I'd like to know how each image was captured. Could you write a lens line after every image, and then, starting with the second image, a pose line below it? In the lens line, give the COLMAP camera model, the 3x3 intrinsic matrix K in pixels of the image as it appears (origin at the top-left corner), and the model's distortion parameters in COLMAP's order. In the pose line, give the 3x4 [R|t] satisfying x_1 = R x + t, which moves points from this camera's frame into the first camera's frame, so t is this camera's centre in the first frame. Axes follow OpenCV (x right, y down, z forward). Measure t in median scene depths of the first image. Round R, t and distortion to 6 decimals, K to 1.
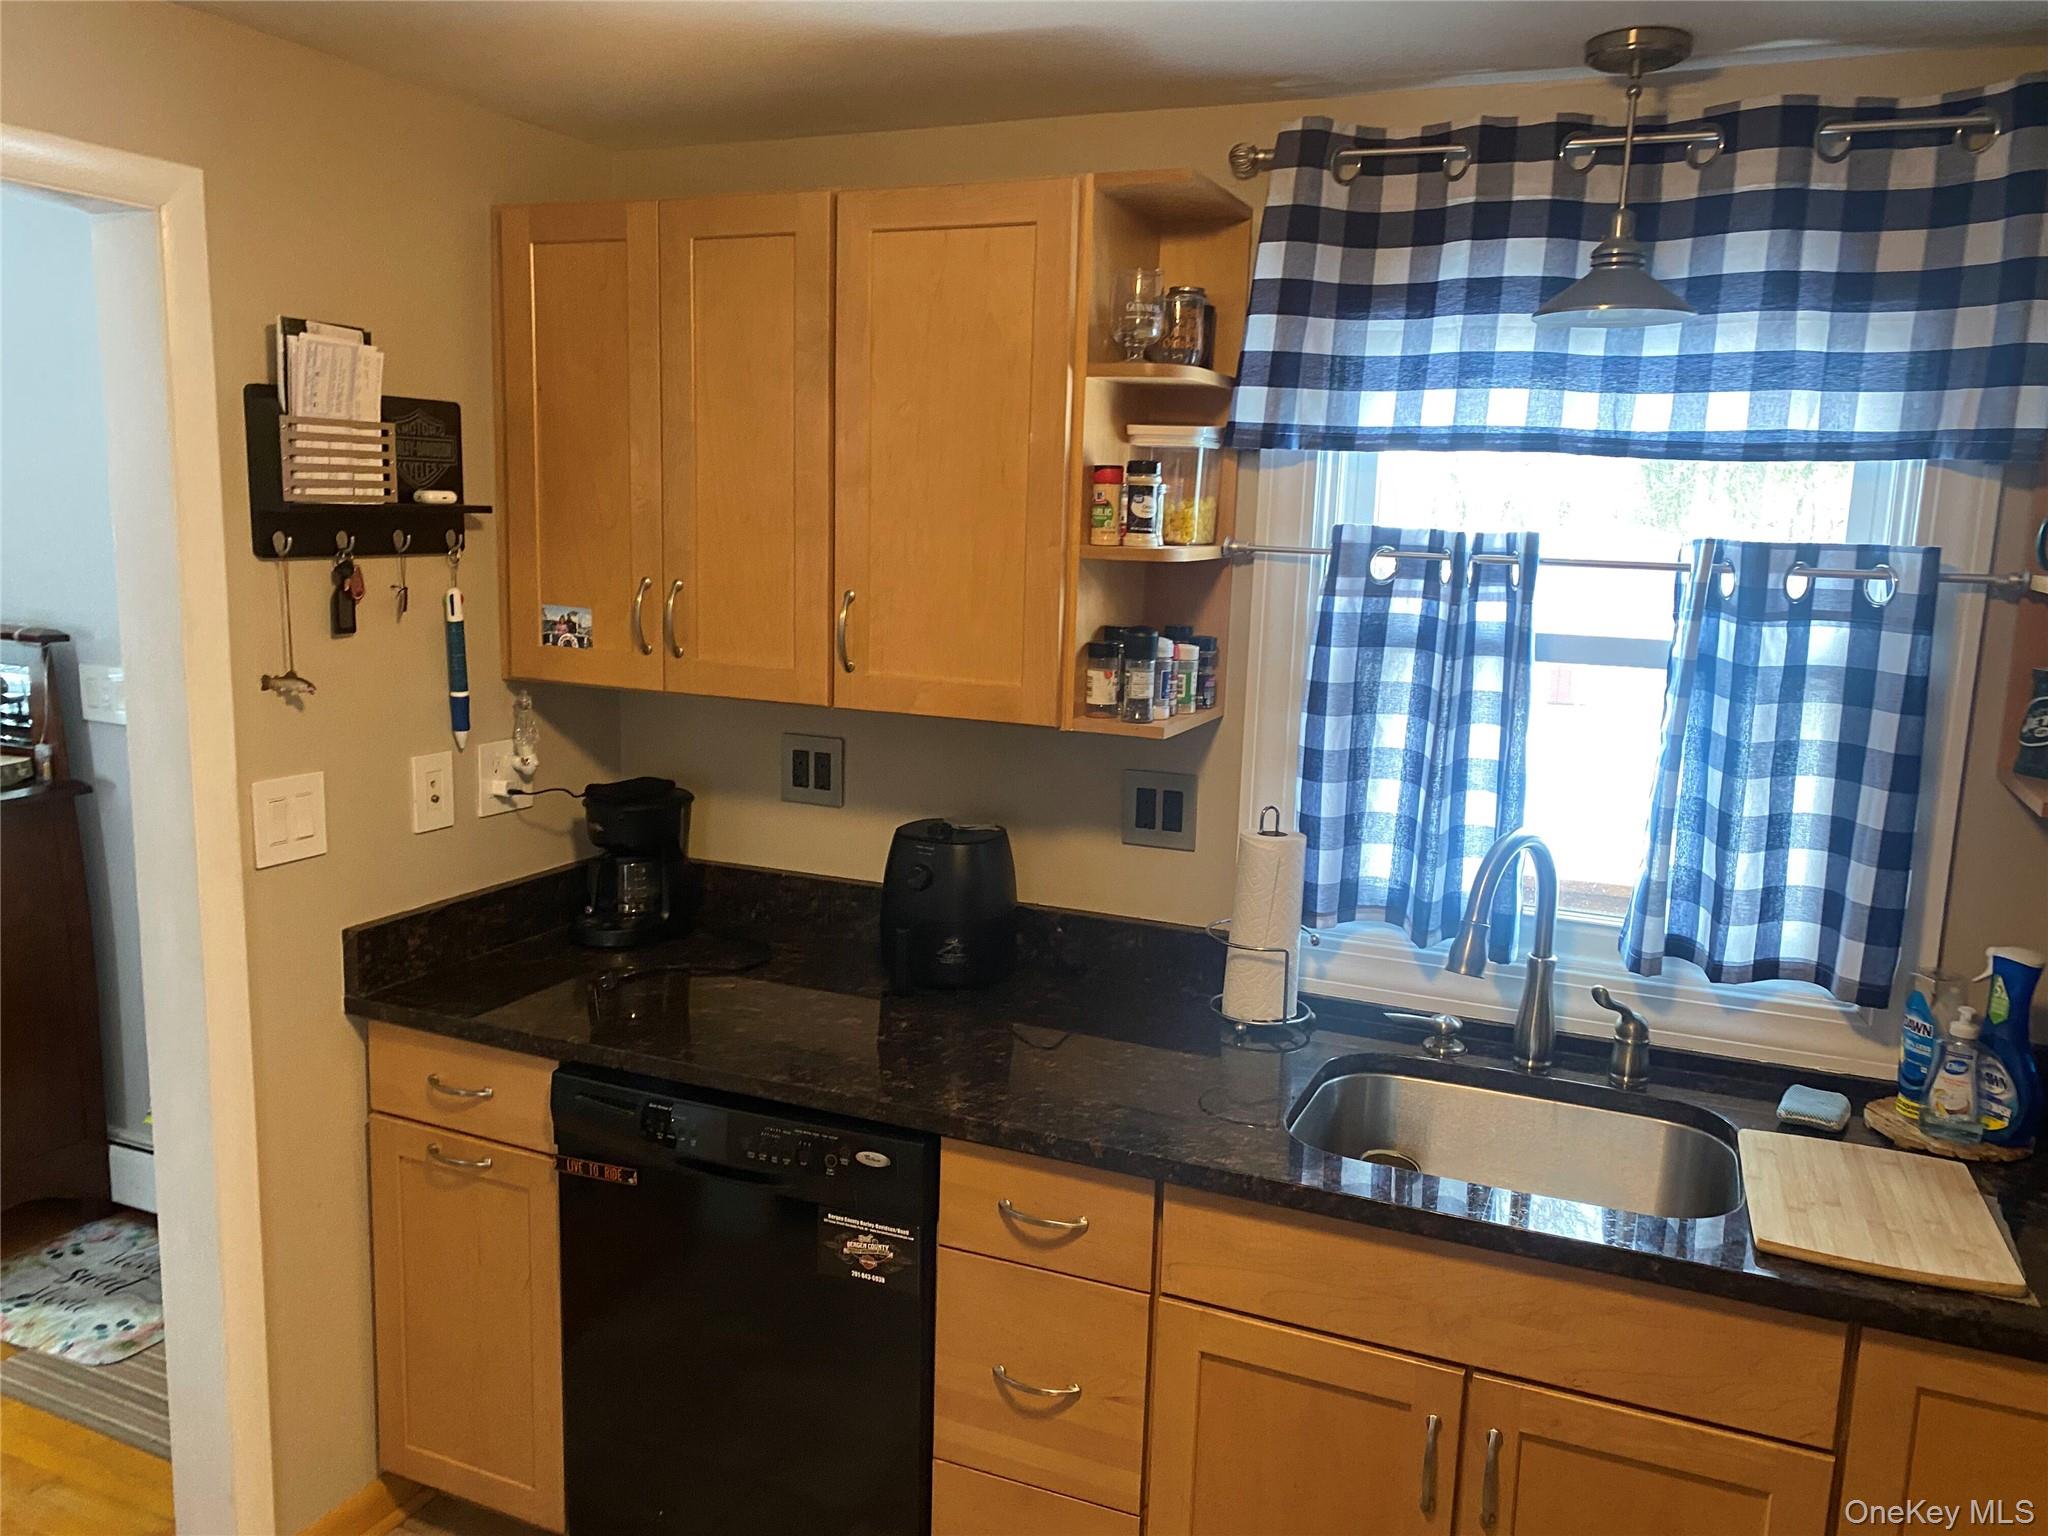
lens RADIAL K [[1527.6, 0, 1027.1], [0, 1527.6, 786.2], [0, 0, 1]] dist [0.018876, -0.016506]
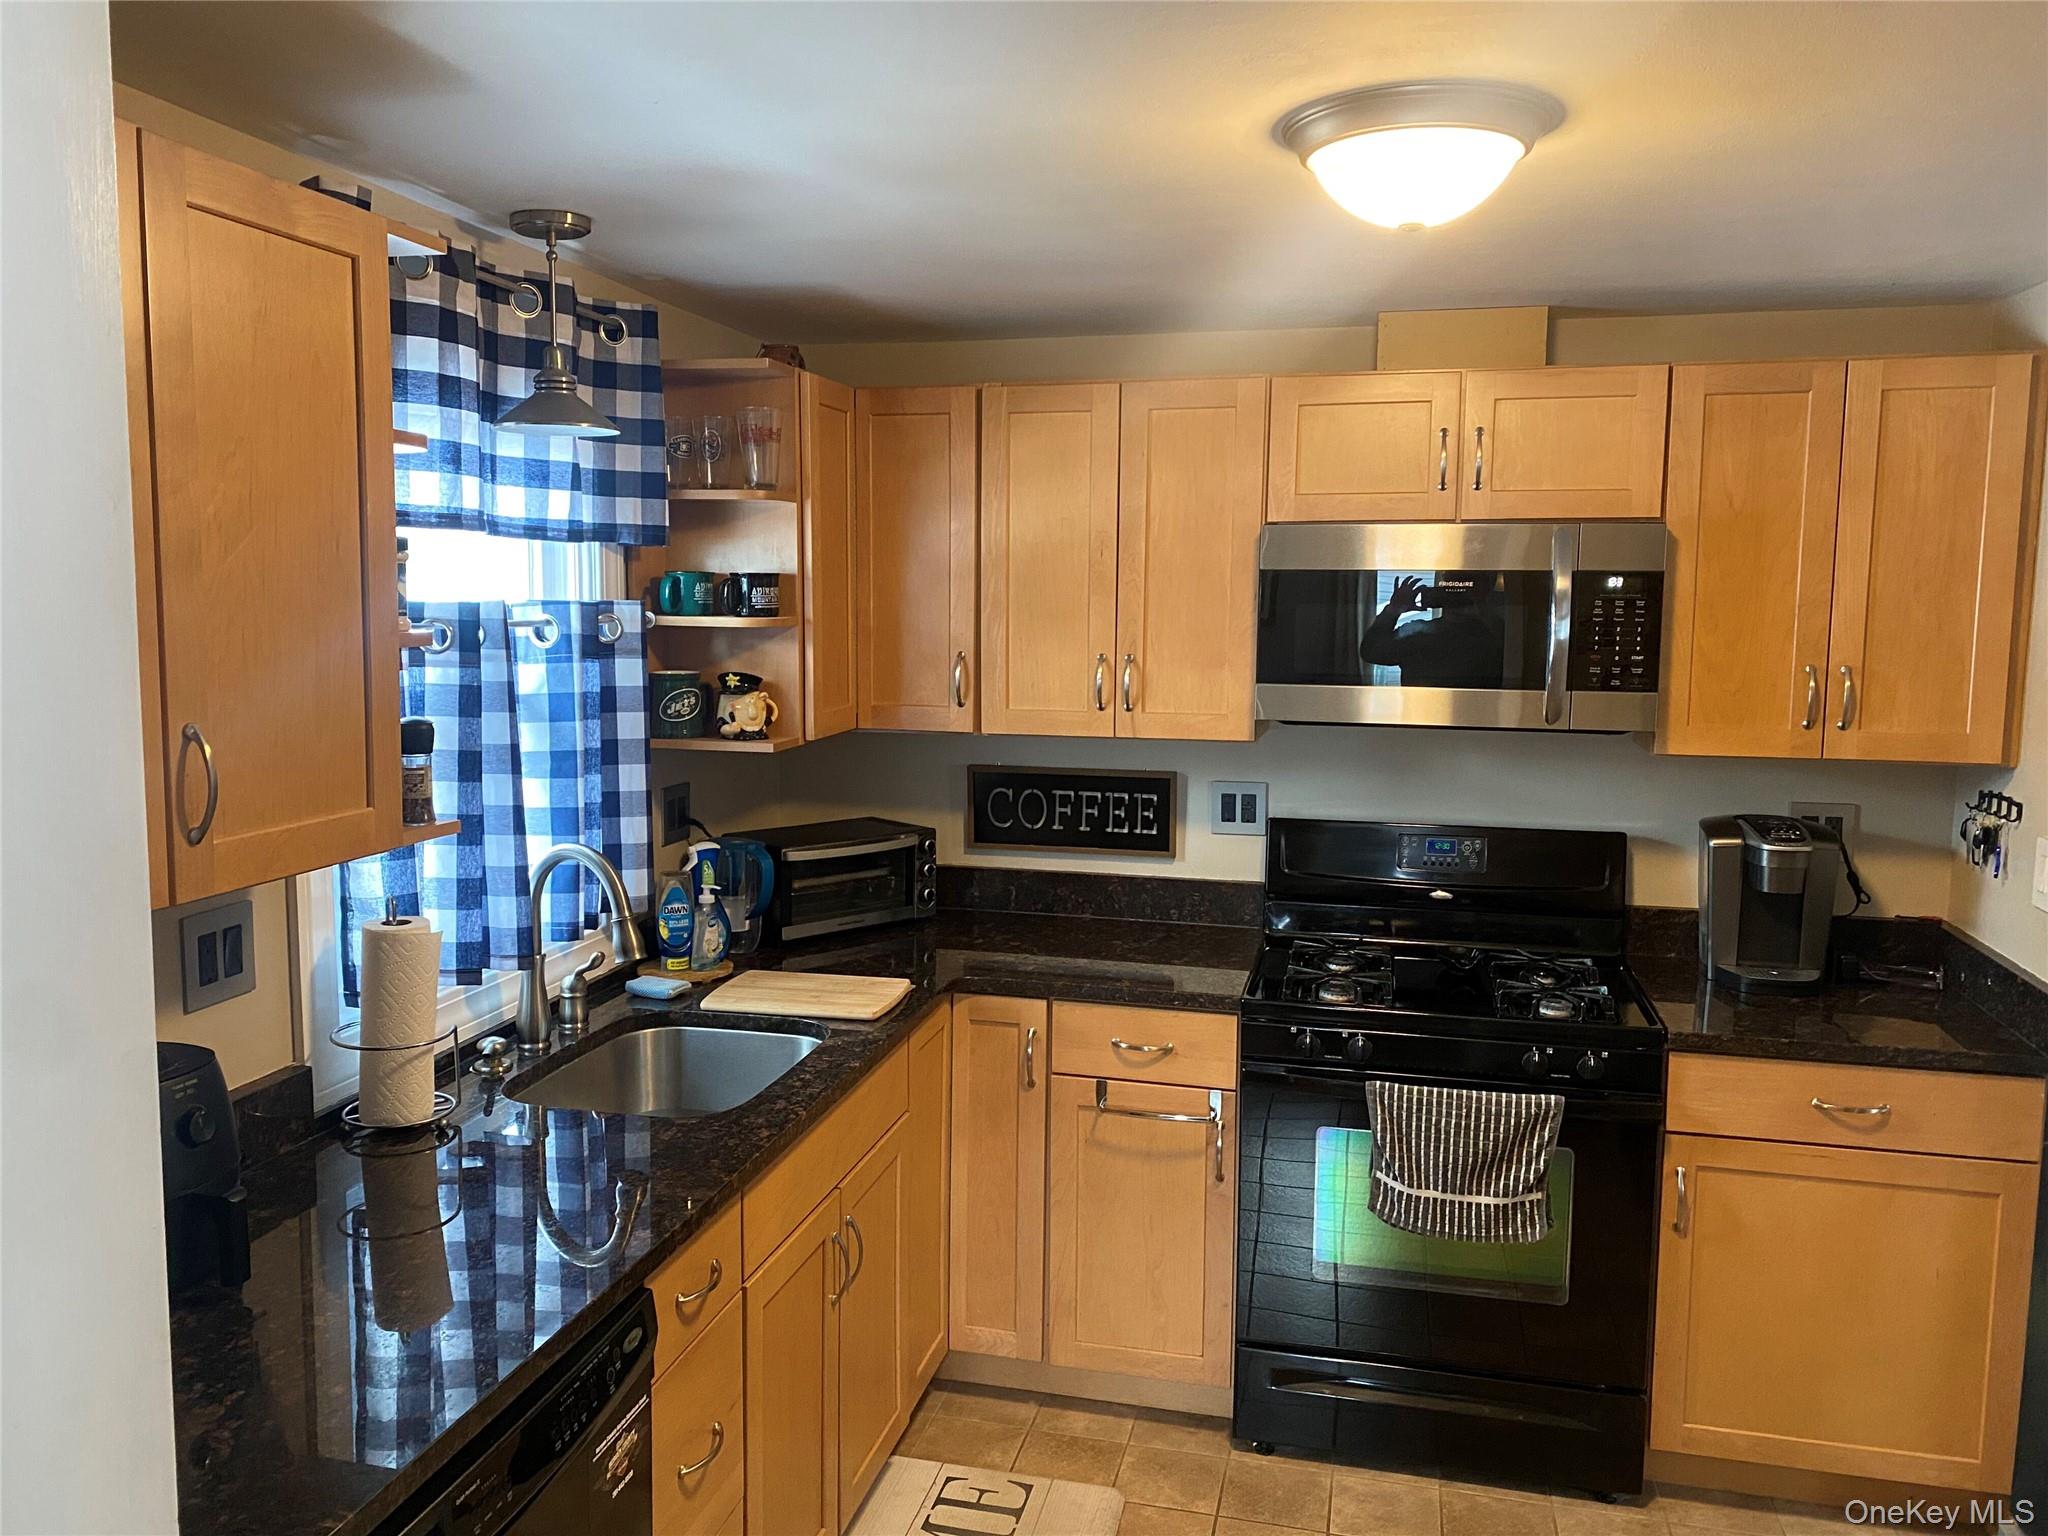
lens RADIAL K [[1527.6, 0, 1027.1], [0, 1527.6, 749.2], [0, 0, 1]] dist [0.018876, -0.016506]
pose [[-0.170960, -0.137595, 0.975623, -0.905508], [0.156794, 0.973783, 0.164811, -0.187434], [-0.972722, 0.181148, -0.144903, 0.811562]]
